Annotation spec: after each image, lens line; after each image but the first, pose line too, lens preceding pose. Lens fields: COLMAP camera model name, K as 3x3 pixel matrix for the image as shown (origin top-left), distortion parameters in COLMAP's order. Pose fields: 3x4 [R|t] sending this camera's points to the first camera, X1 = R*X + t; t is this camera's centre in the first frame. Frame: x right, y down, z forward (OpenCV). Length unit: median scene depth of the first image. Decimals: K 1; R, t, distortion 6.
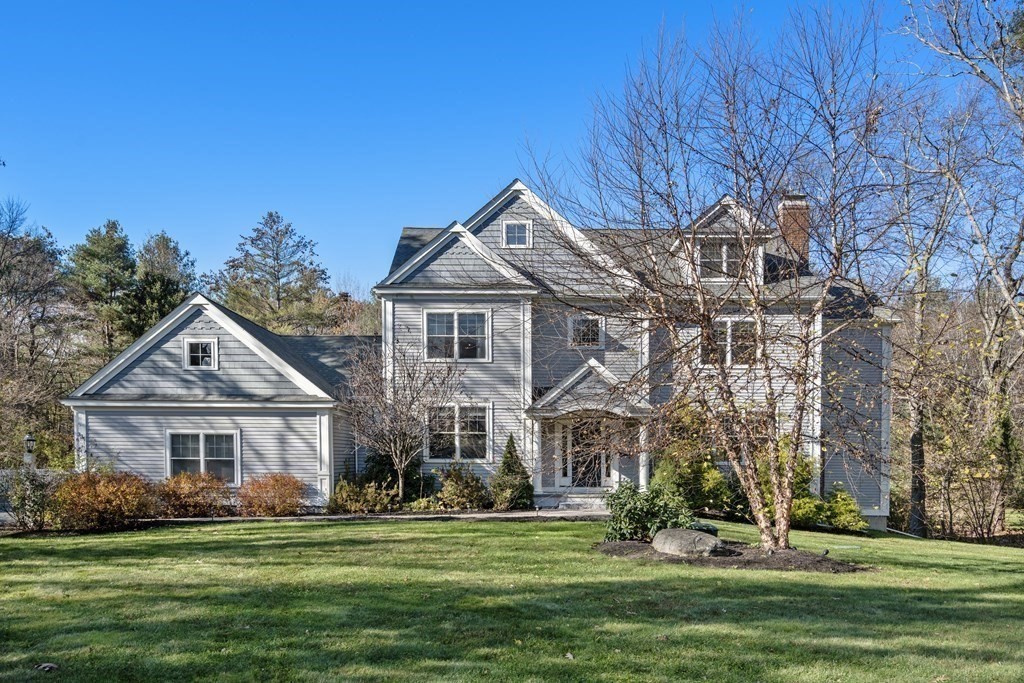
lens RADIAL K [[821.4, 0, 515.0], [0, 821.4, 417.8], [0, 0, 1]] dist [-0.002321, -0.001797]
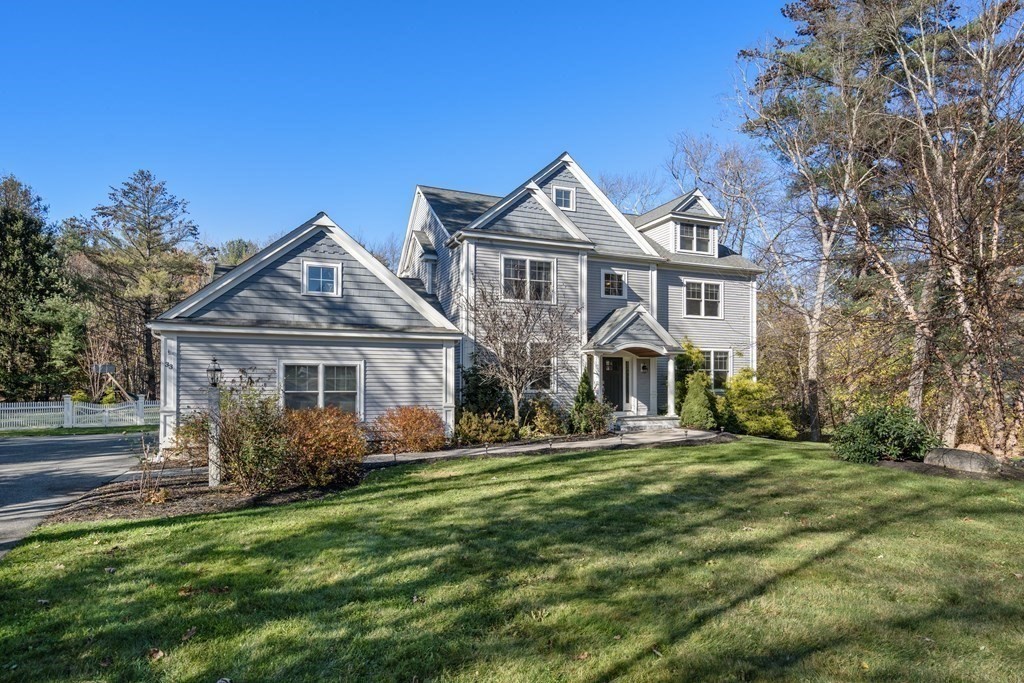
lens RADIAL K [[564.0, 0, 511.9], [0, 564.0, 342.3], [0, 0, 1]] dist [-0.006088, 0.000141]
pose [[0.918737, 0.023116, 0.394192, -0.408557], [-0.011763, 0.999444, -0.031192, 0.010632], [-0.394694, 0.024020, 0.918499, 0.308998]]
